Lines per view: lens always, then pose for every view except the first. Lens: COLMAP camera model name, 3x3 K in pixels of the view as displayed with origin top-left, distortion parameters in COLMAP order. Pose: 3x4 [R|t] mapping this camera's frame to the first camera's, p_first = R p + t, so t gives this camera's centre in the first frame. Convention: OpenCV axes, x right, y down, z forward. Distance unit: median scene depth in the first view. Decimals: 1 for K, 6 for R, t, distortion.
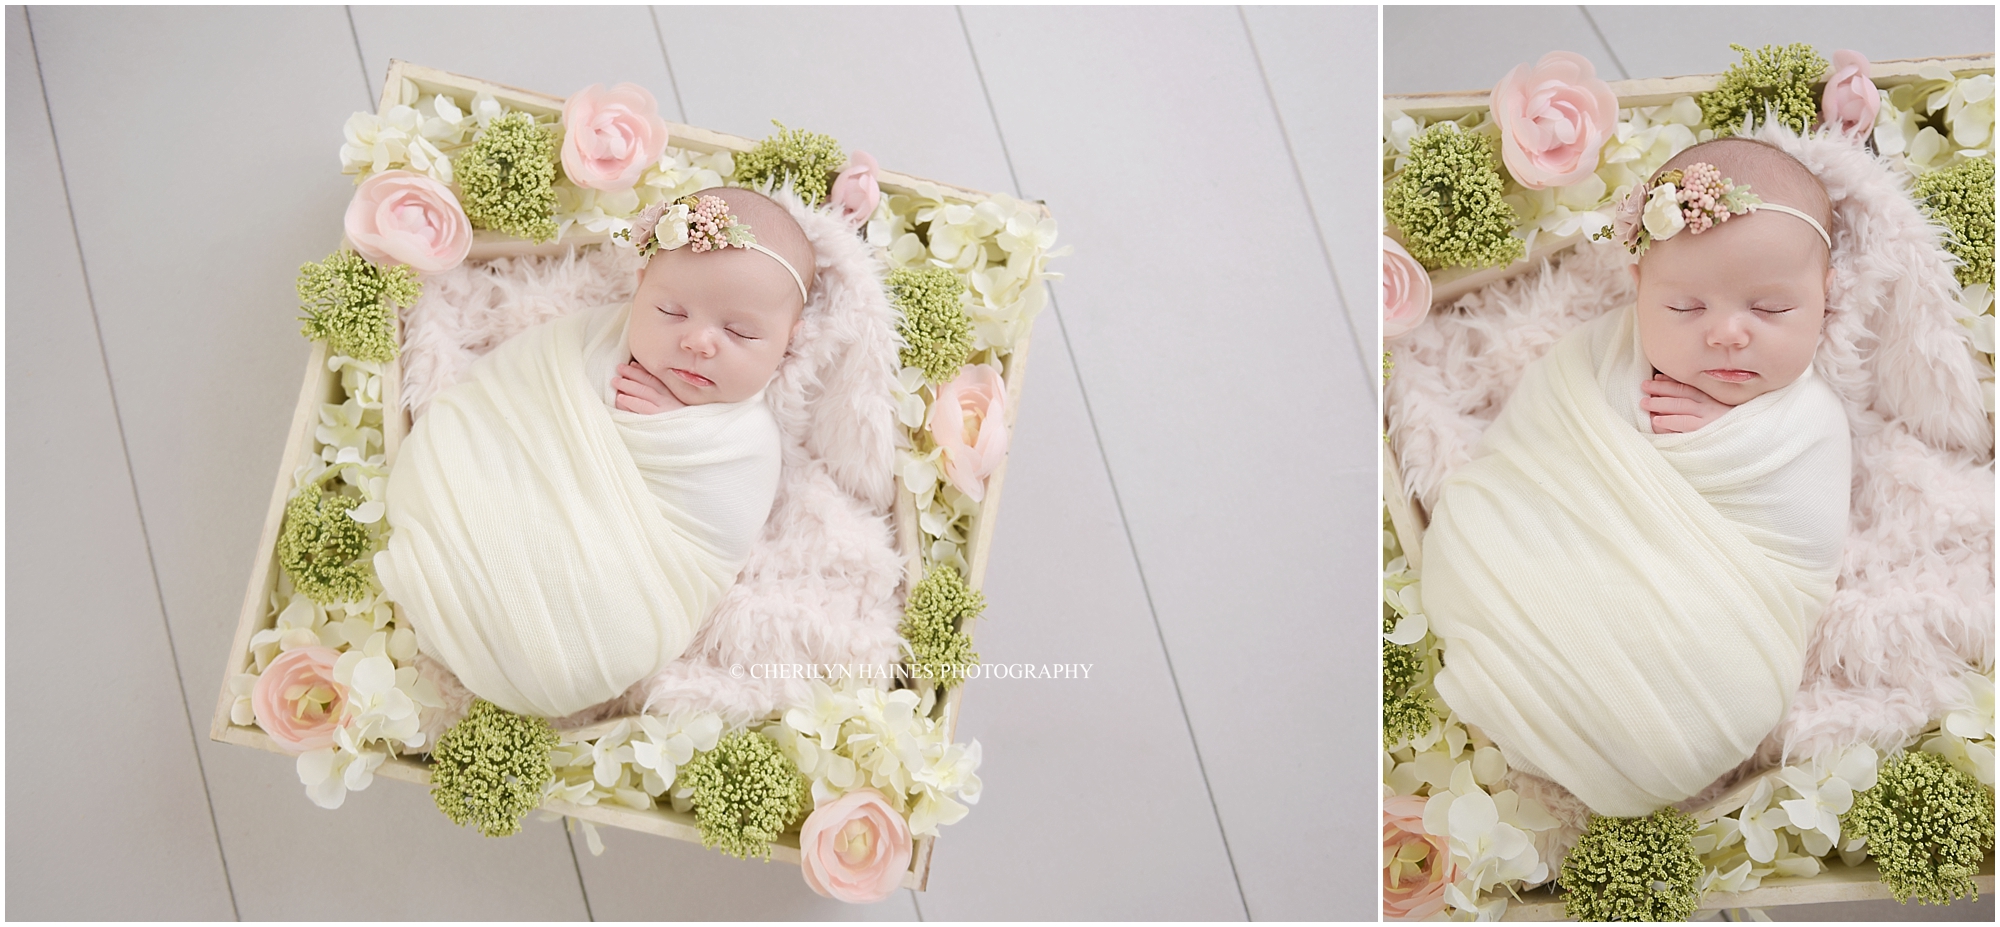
lens RADIAL K [[1570.4, 0, 1000.4], [0, 1570.4, 464.0], [0, 0, 1]] dist [-0.001825, -0.001048]
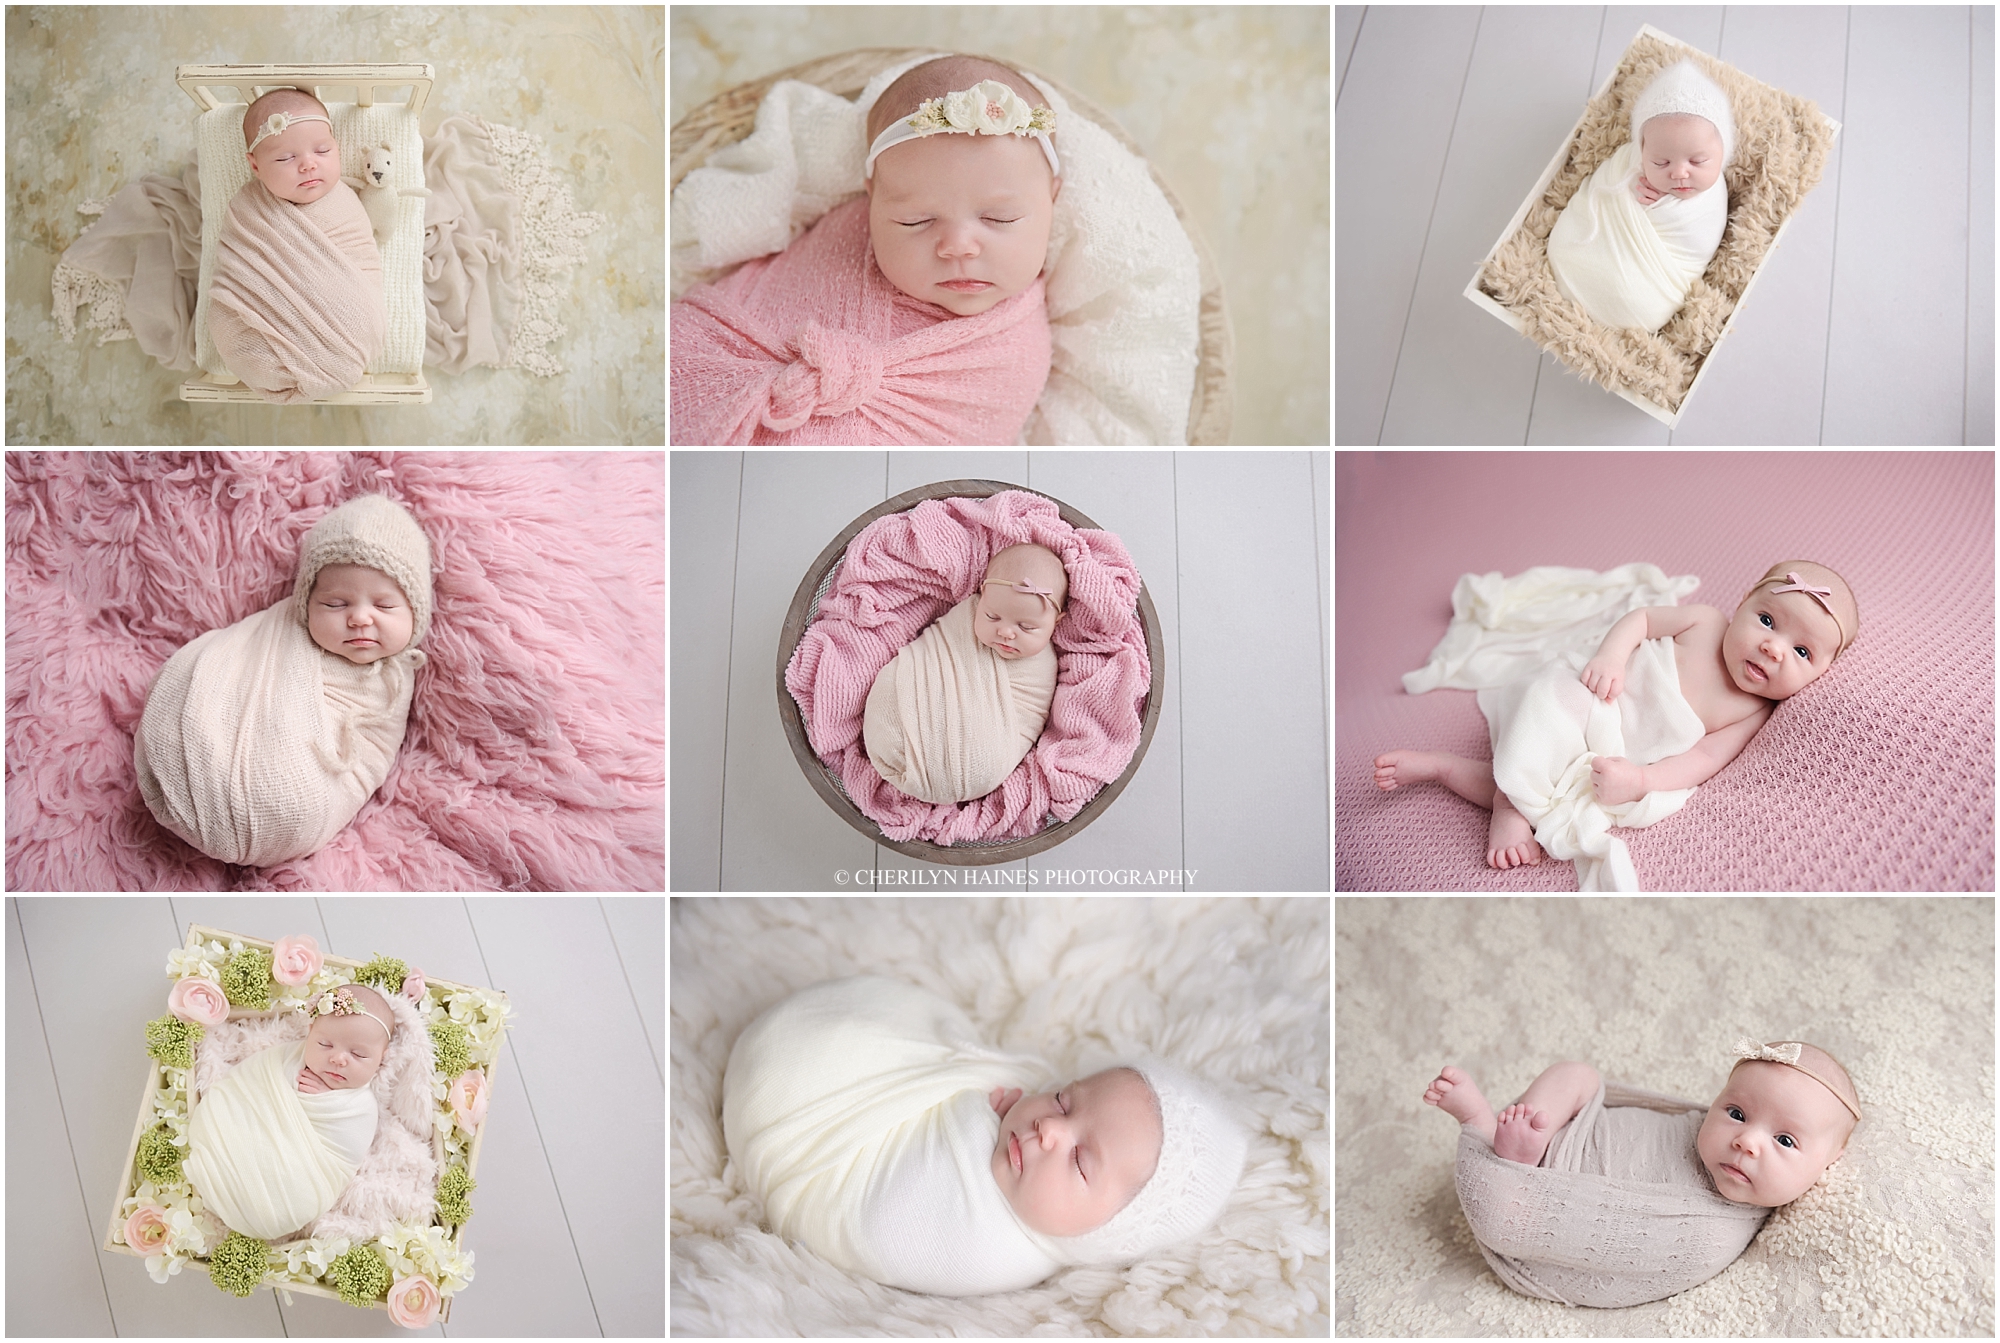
lens RADIAL K [[1374.4, 0, 996.5], [0, 1374.4, 675.1], [0, 0, 1]] dist [-0.003341, -0.001681]
pose [[0.999992, -0.000349, 0.003912, 0.672401], [0.000363, 0.999993, -0.003605, -0.579270], [-0.003911, 0.003606, 0.999986, -0.823164]]
